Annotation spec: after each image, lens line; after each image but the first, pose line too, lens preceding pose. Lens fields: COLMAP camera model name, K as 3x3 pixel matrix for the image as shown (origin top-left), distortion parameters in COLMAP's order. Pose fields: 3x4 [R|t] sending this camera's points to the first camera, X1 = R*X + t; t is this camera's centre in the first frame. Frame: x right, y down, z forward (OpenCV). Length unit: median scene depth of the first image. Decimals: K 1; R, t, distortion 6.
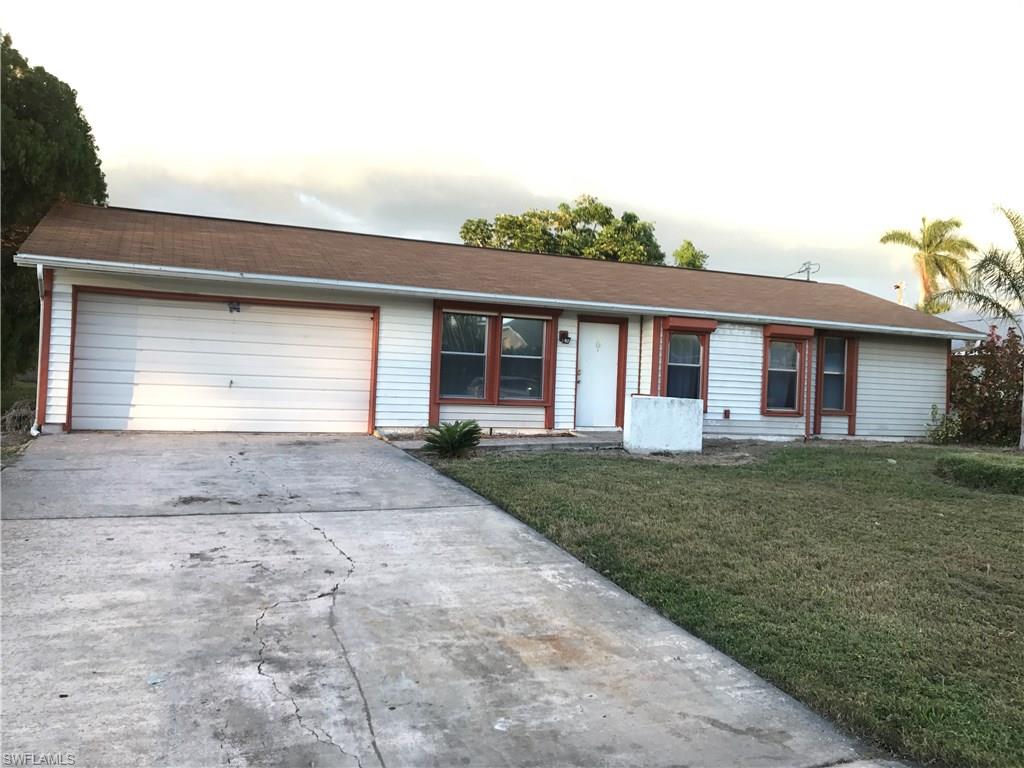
lens RADIAL K [[859.9, 0, 512.0], [0, 859.9, 384.0], [0, 0, 1]] dist [0.097999, -0.195328]
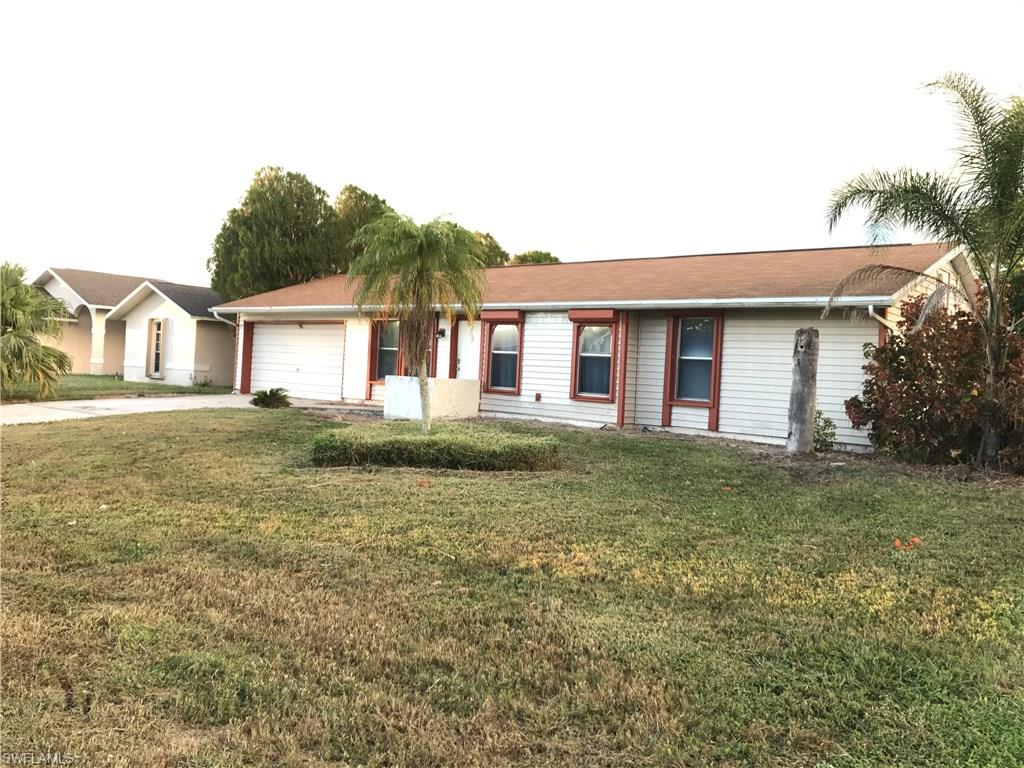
lens RADIAL K [[859.9, 0, 512.0], [0, 859.9, 384.0], [0, 0, 1]] dist [0.097999, -0.195328]
pose [[0.446628, -0.006422, -0.894696, 1.154269], [-0.037431, 0.998965, -0.025856, 0.046104], [0.893936, 0.045037, 0.445926, 0.487373]]
